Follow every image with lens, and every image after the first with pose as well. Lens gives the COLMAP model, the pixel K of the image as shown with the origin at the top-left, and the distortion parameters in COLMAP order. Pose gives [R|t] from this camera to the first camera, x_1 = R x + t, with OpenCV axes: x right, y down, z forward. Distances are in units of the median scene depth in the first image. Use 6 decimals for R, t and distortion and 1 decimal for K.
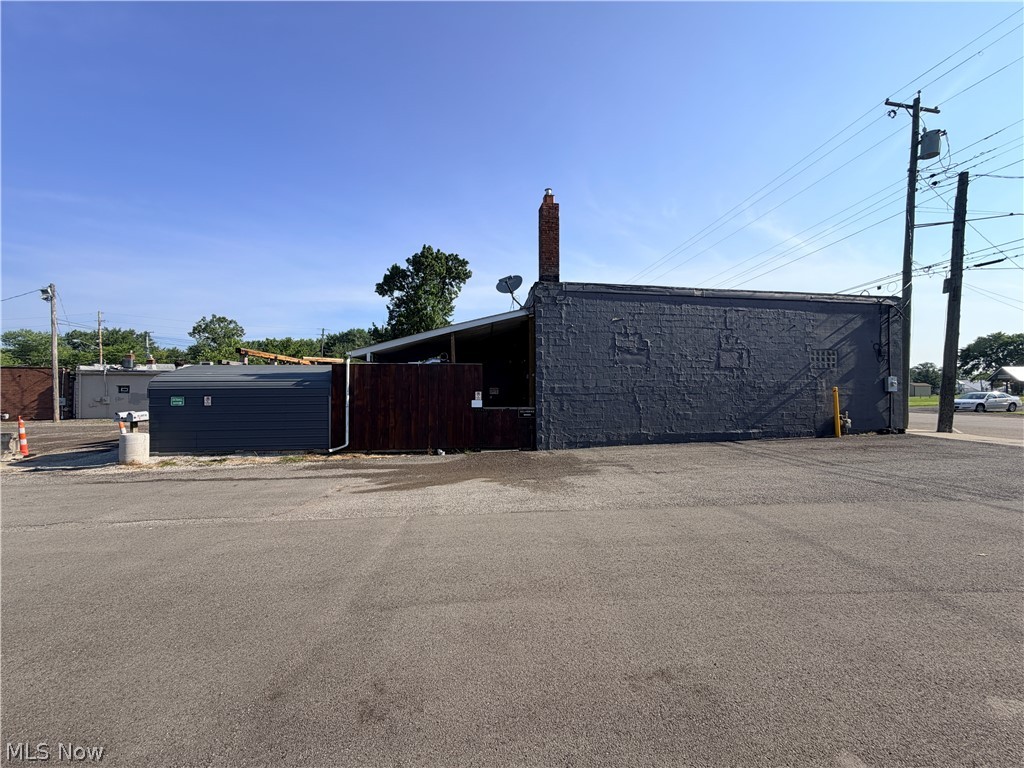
lens RADIAL K [[406.6, 0, 514.2], [0, 406.6, 385.6], [0, 0, 1]] dist [0.002219, -0.000166]
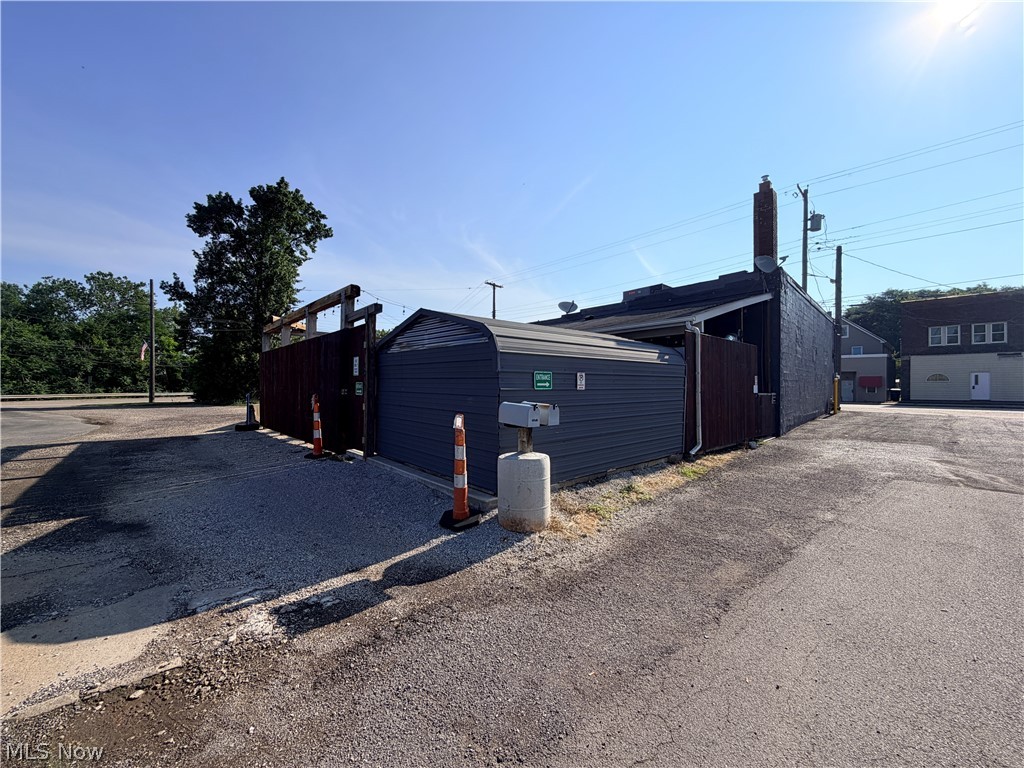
lens RADIAL K [[406.6, 0, 508.2], [0, 406.6, 387.2], [0, 0, 1]] dist [0.002219, -0.000166]
pose [[0.792601, 0.003846, 0.609728, -0.333157], [-0.008677, 0.999950, 0.004973, 0.012933], [-0.609679, -0.009232, 0.792595, 0.191655]]
